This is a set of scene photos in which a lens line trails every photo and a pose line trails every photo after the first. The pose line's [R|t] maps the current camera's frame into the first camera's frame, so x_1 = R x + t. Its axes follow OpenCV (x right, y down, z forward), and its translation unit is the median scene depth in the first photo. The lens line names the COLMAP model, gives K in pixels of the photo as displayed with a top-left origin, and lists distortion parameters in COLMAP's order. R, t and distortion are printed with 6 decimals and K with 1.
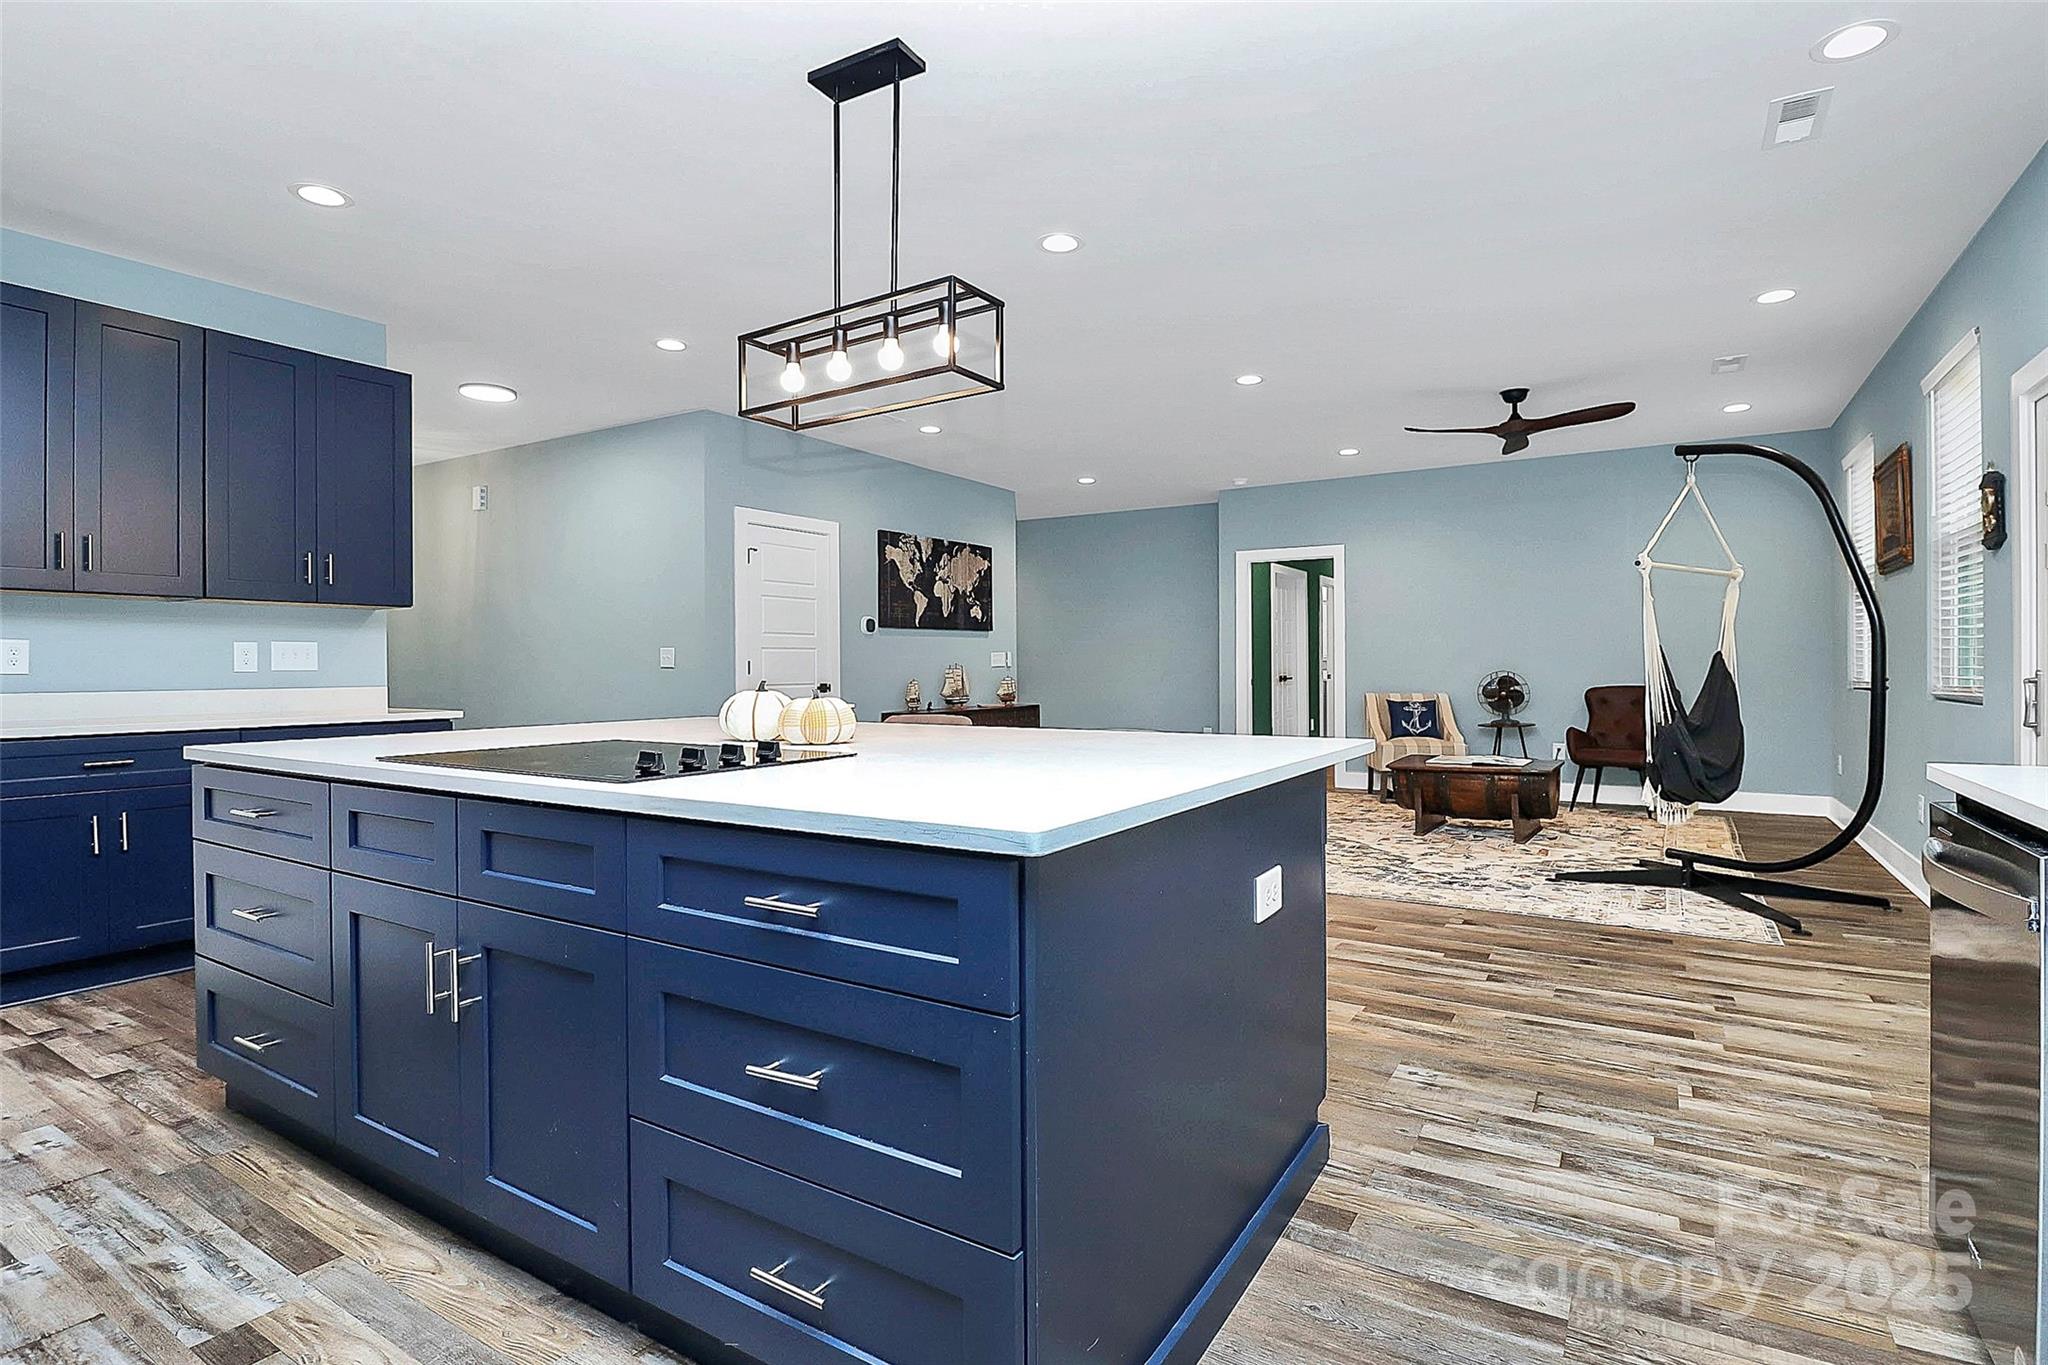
lens RADIAL K [[978.1, 0, 1016.2], [0, 978.1, 669.1], [0, 0, 1]] dist [-0.005214, -0.008986]
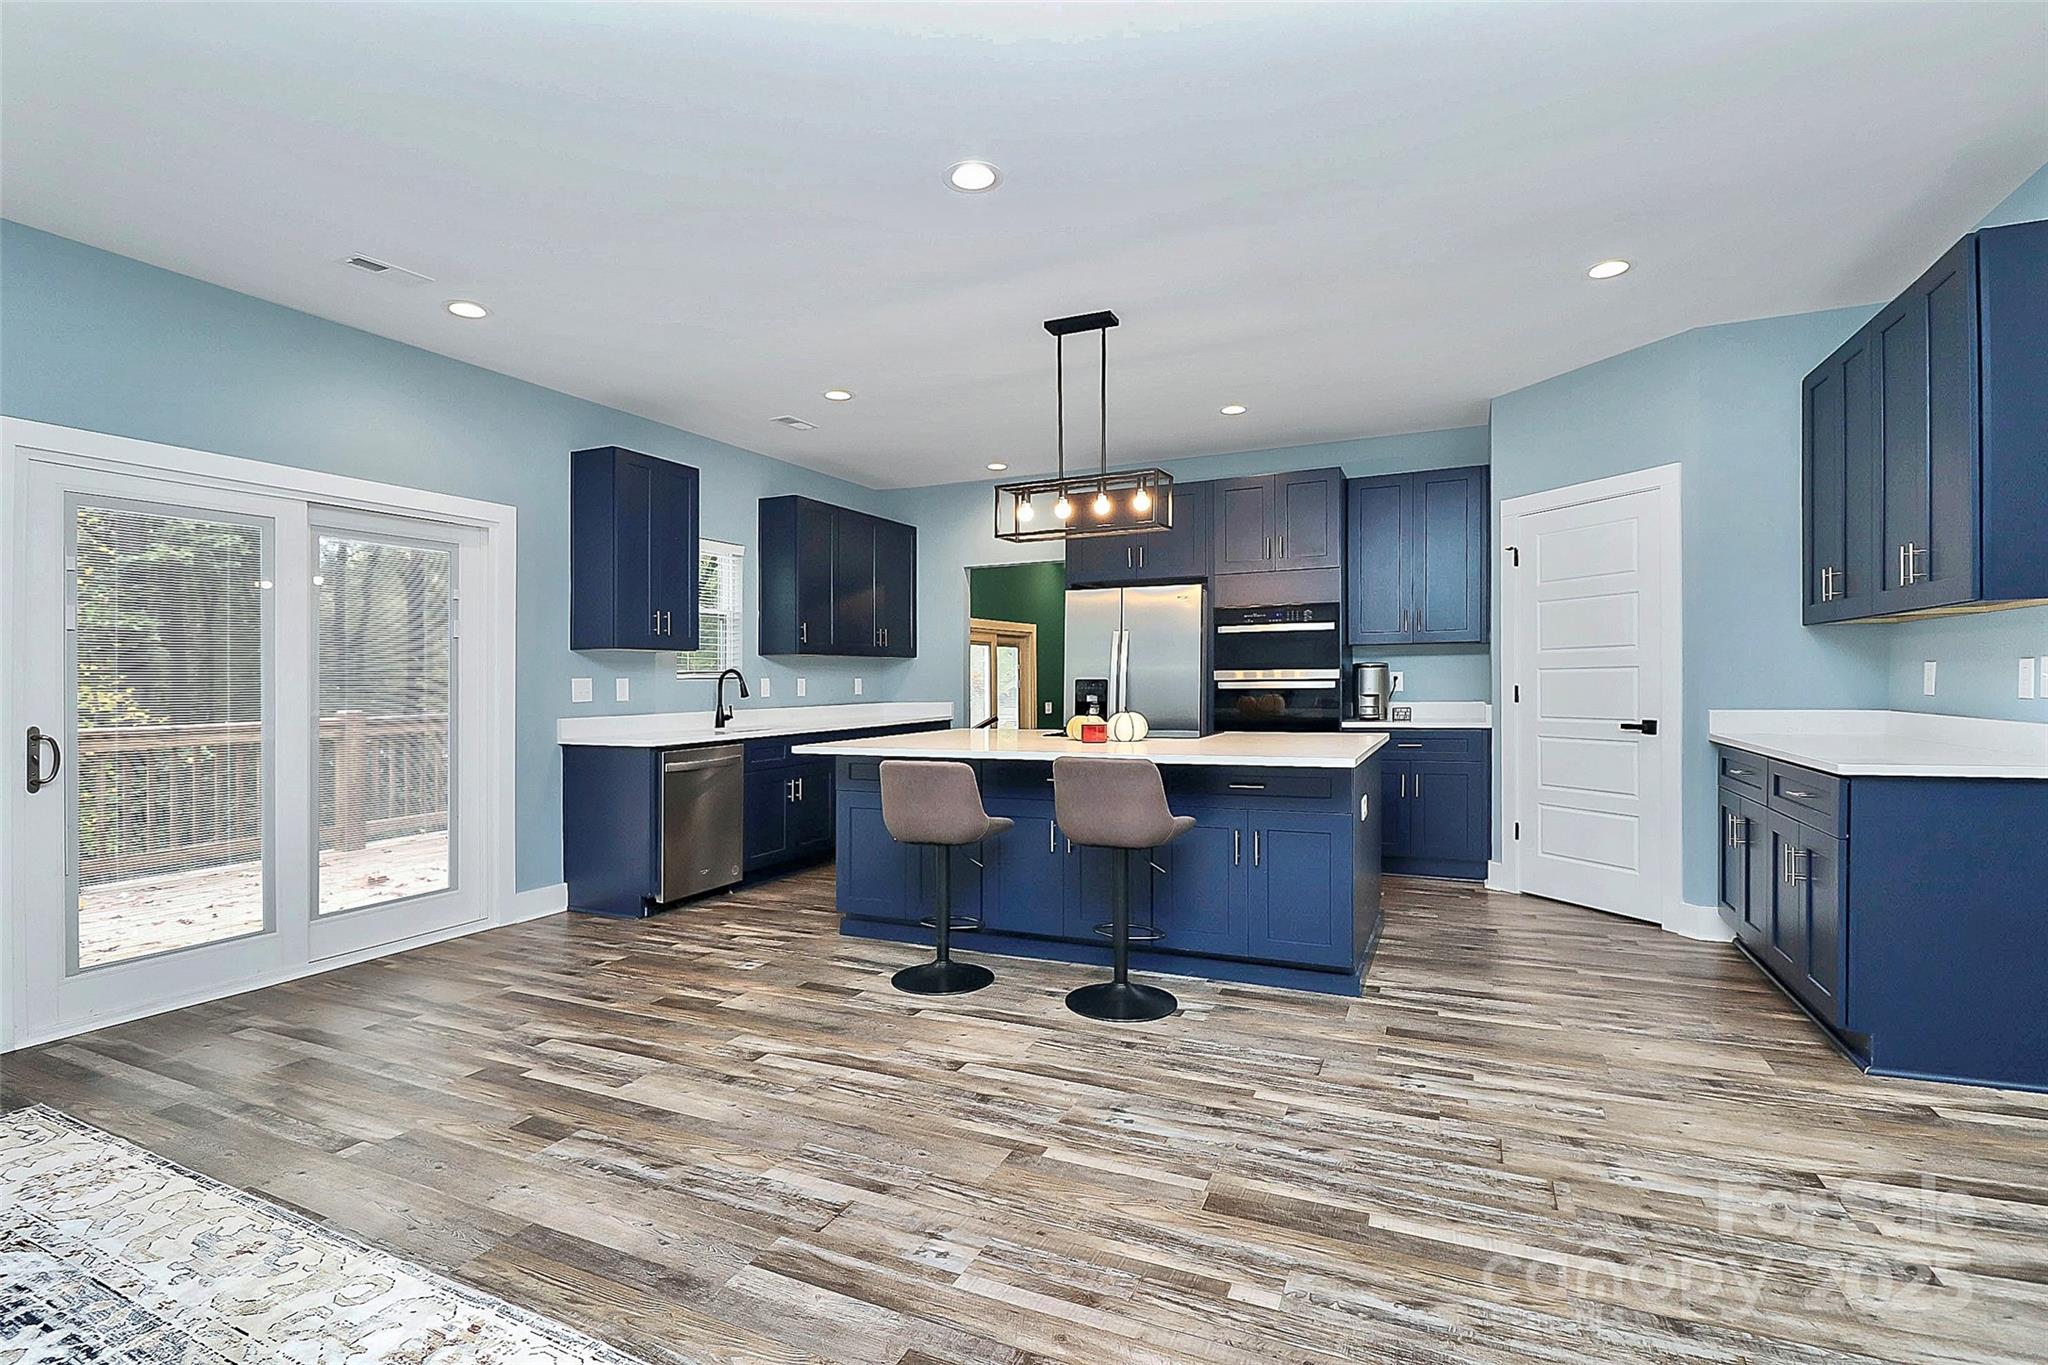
lens RADIAL K [[978.1, 0, 1022.3], [0, 978.1, 672.3], [0, 0, 1]] dist [-0.005214, -0.008986]
pose [[-0.990392, 0.012865, -0.137687, 0.190108], [0.013753, 0.999890, -0.005500, -0.066993], [0.137601, -0.007341, -0.990460, 2.926214]]
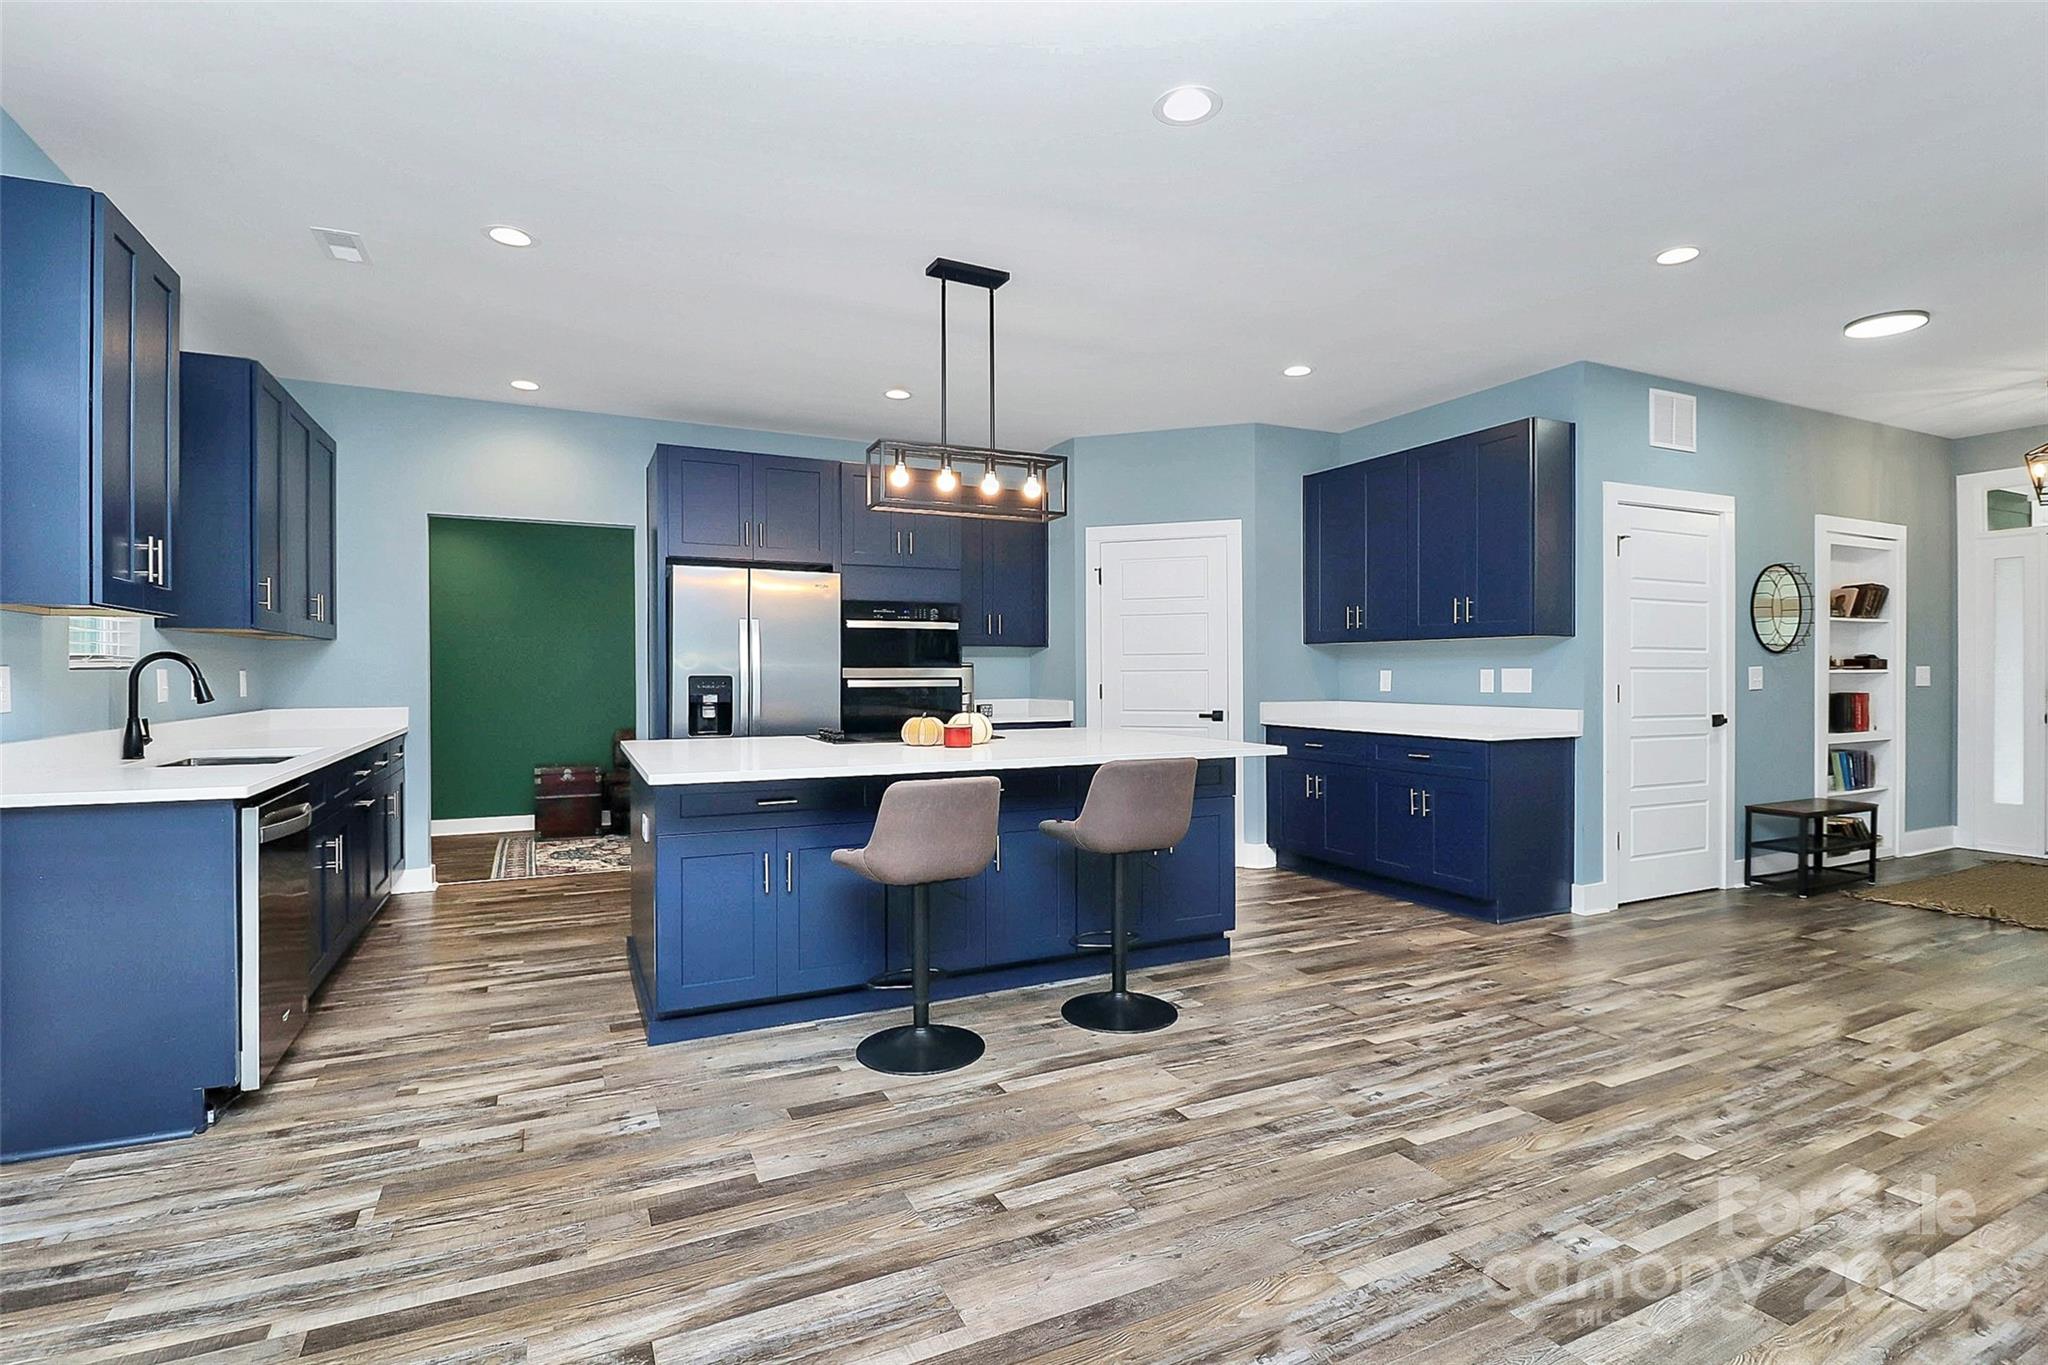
lens RADIAL K [[978.1, 0, 1033.1], [0, 978.1, 677.4], [0, 0, 1]] dist [-0.005214, -0.008986]
pose [[-0.516954, 0.007575, -0.855979, 1.172166], [0.002270, 0.999969, 0.007478, -0.071716], [0.856010, 0.001923, -0.516956, 2.060374]]
